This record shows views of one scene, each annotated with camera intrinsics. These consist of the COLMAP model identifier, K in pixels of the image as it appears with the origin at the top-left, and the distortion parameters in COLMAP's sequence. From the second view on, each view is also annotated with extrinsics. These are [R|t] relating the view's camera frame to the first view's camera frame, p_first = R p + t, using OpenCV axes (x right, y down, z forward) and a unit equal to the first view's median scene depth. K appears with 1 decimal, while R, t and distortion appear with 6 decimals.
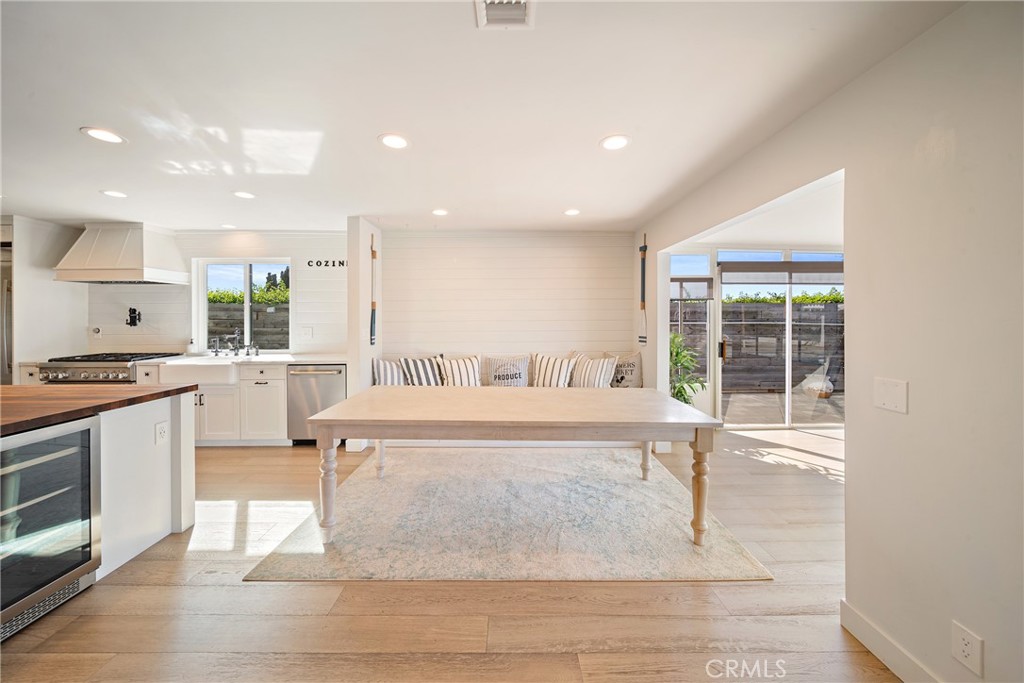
lens RADIAL K [[368.5, 0, 516.4], [0, 368.5, 319.7], [0, 0, 1]] dist [-0.000780, -0.000500]
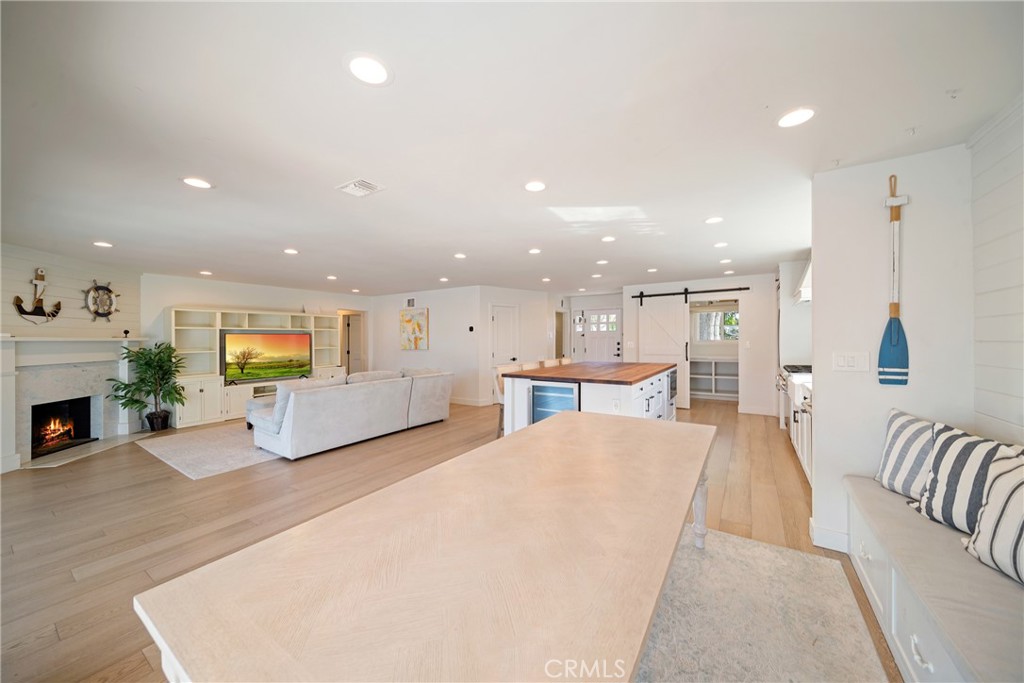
lens RADIAL K [[357.0, 0, 508.4], [0, 357.0, 338.8], [0, 0, 1]] dist [0.014390, -0.005120]
pose [[-0.564085, 0.008284, -0.825675, 0.357196], [0.007082, 0.999961, 0.005194, -0.003910], [0.825686, -0.002918, -0.564122, 0.849044]]
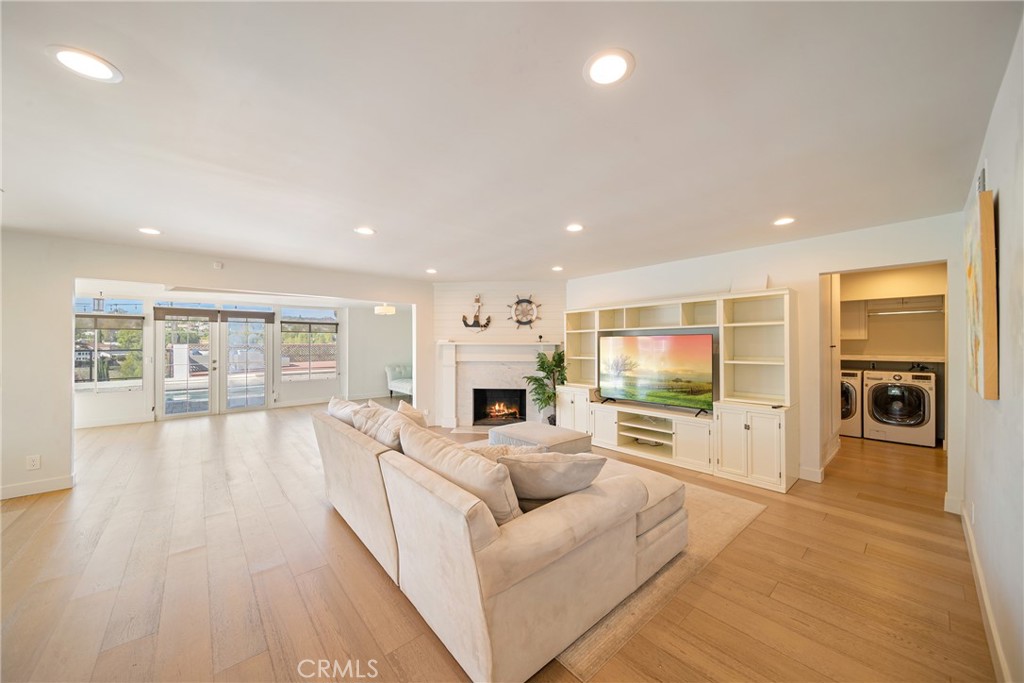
lens RADIAL K [[362.6, 0, 511.5], [0, 362.6, 342.9], [0, 0, 1]] dist [-0.001527, -0.000211]
pose [[-0.649102, 0.007684, 0.760663, -1.003529], [0.004821, 0.999970, -0.005988, 0.000387], [-0.760686, -0.000220, -0.649120, -0.000711]]
